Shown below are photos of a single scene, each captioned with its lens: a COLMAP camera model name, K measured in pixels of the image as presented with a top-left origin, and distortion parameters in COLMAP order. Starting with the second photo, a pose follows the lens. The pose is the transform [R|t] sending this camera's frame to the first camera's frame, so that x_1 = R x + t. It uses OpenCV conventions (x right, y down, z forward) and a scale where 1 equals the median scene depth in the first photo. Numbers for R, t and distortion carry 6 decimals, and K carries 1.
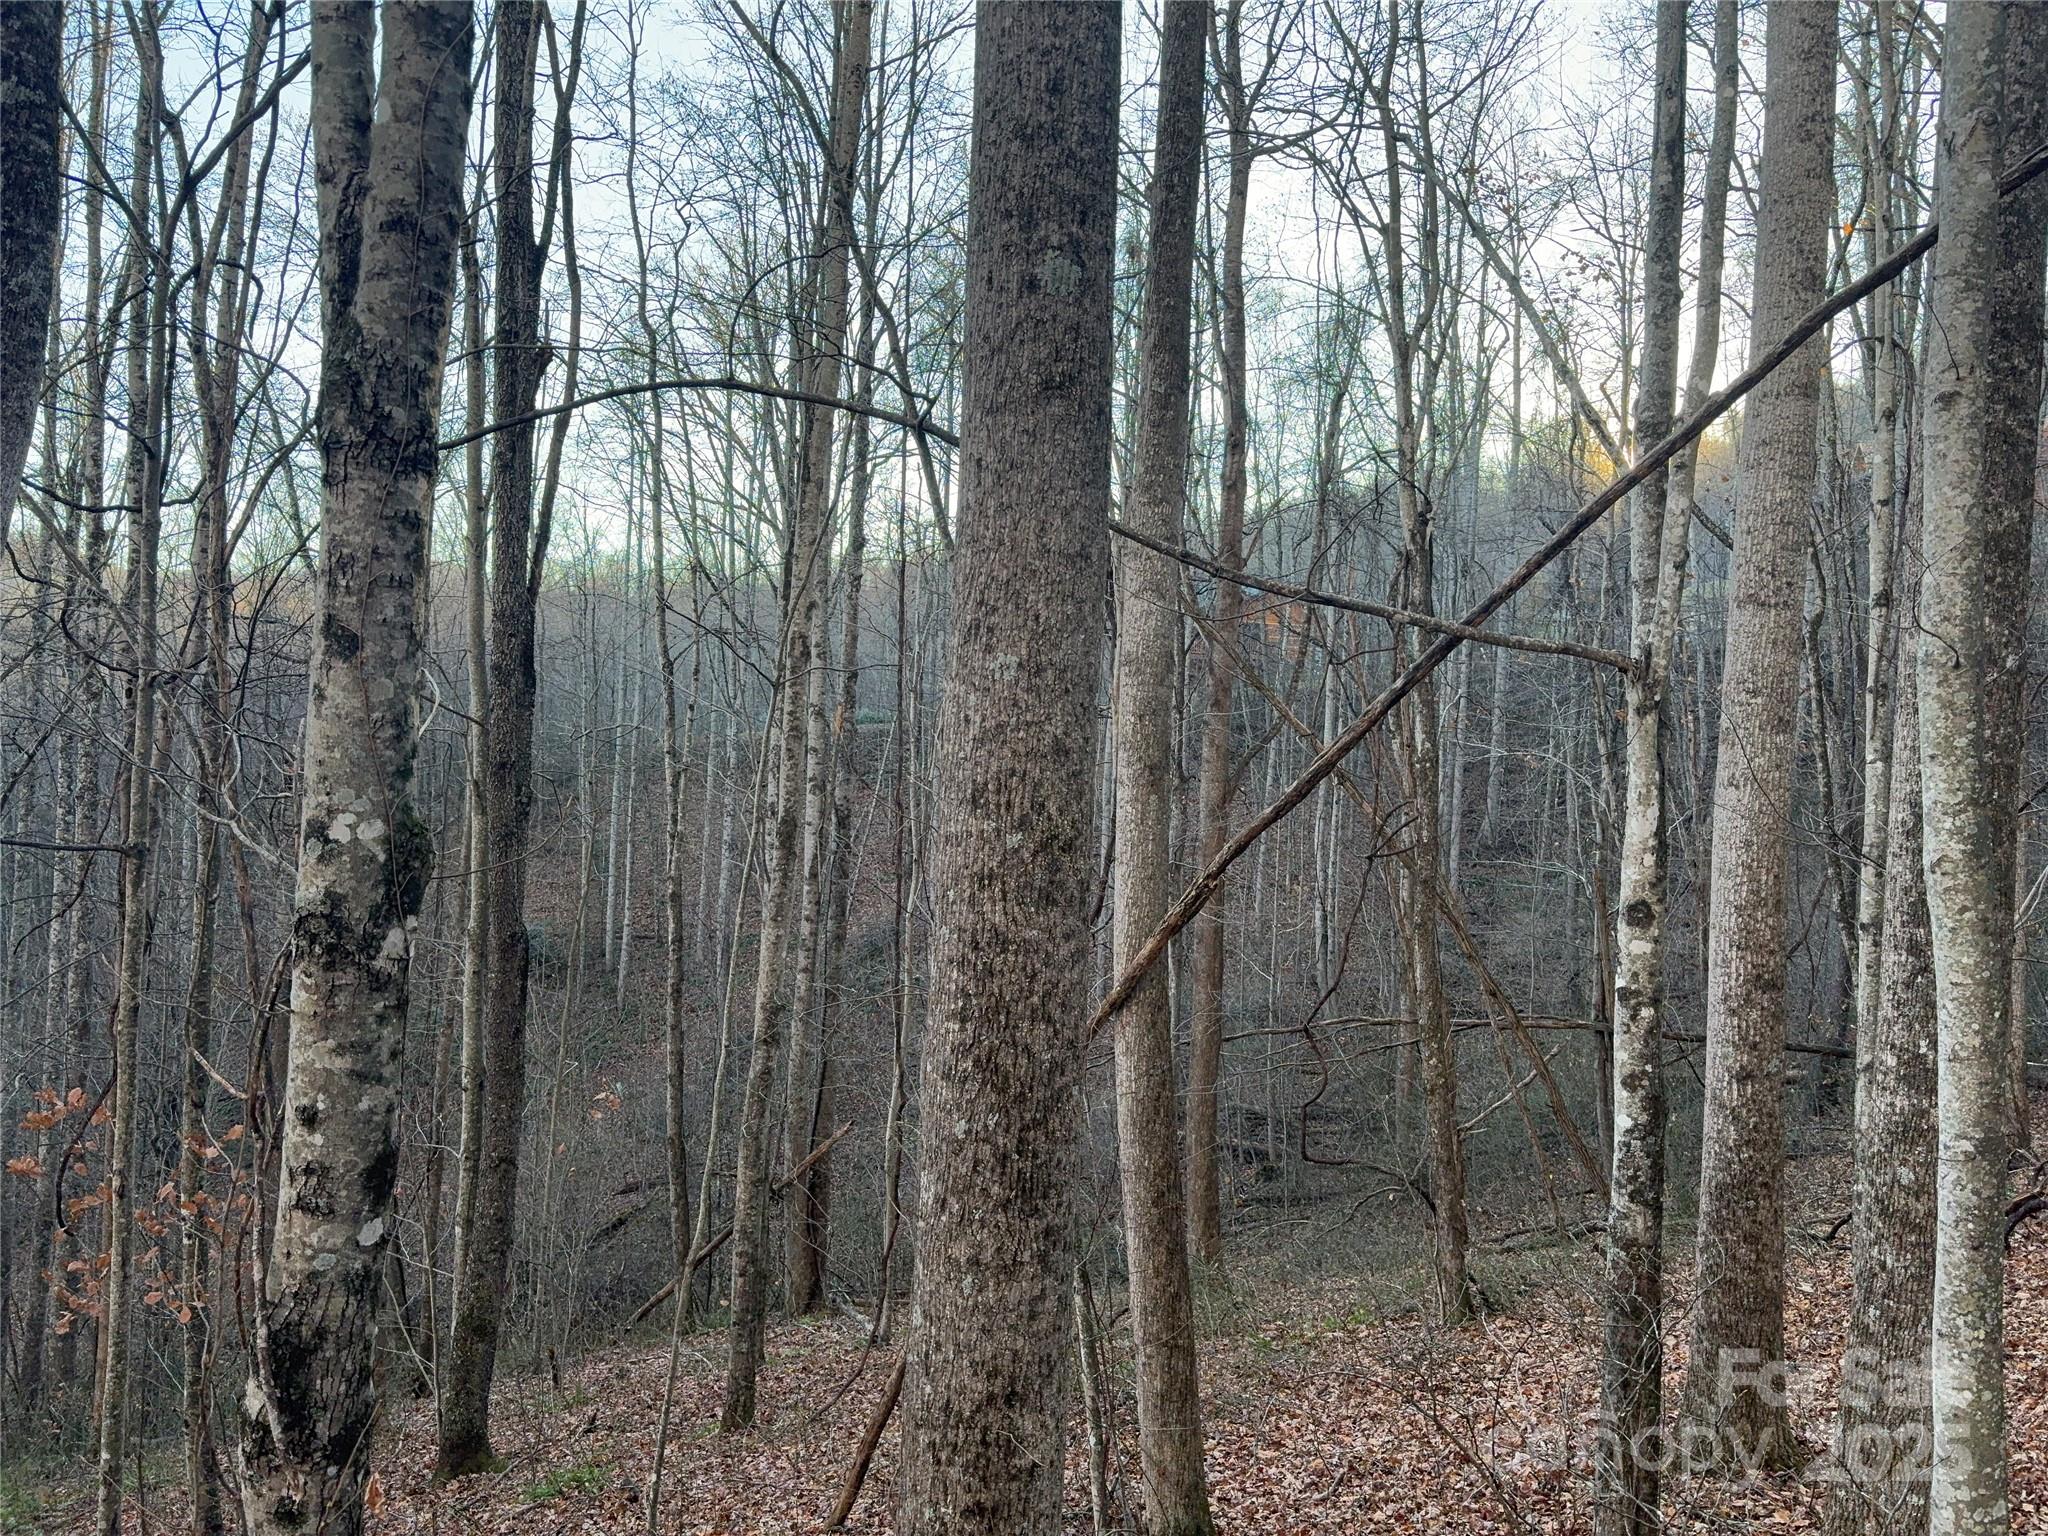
lens RADIAL K [[1430.6, 0, 1015.4], [0, 1430.6, 875.5], [0, 0, 1]] dist [0.036293, -0.029506]
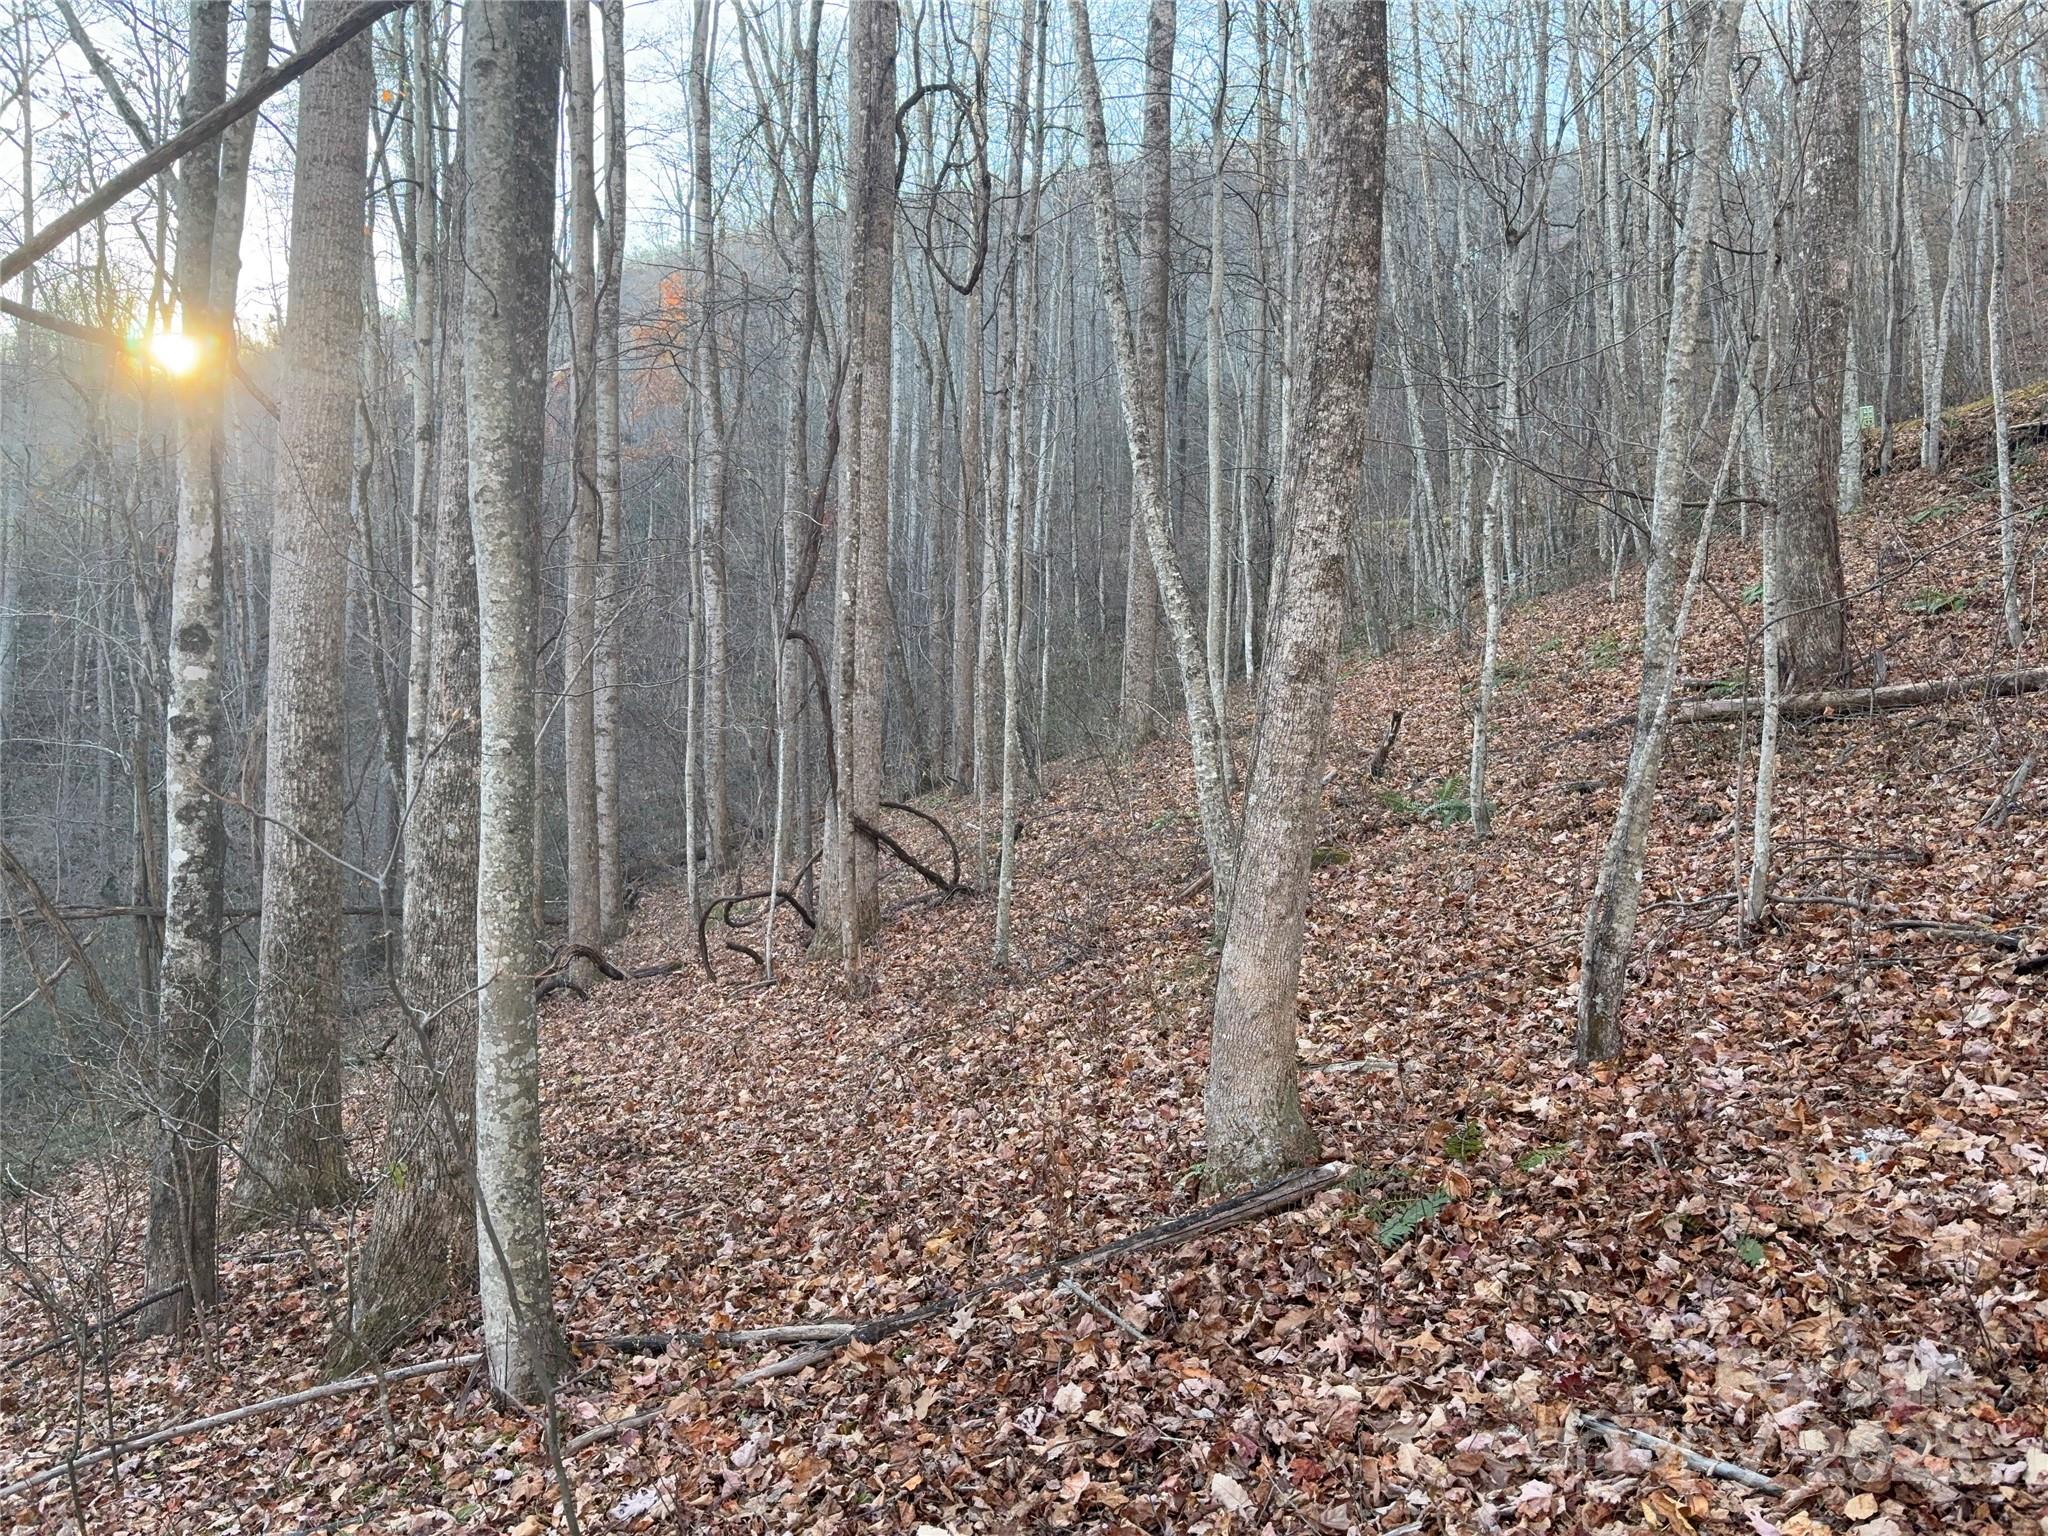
lens RADIAL K [[1430.6, 0, 1015.4], [0, 1430.6, 875.5], [0, 0, 1]] dist [0.036293, -0.029506]
pose [[0.596658, -0.029034, 0.801970, -0.010134], [-0.019360, 0.998534, 0.050554, 0.124340], [-0.802262, -0.045689, 0.595221, -0.006007]]
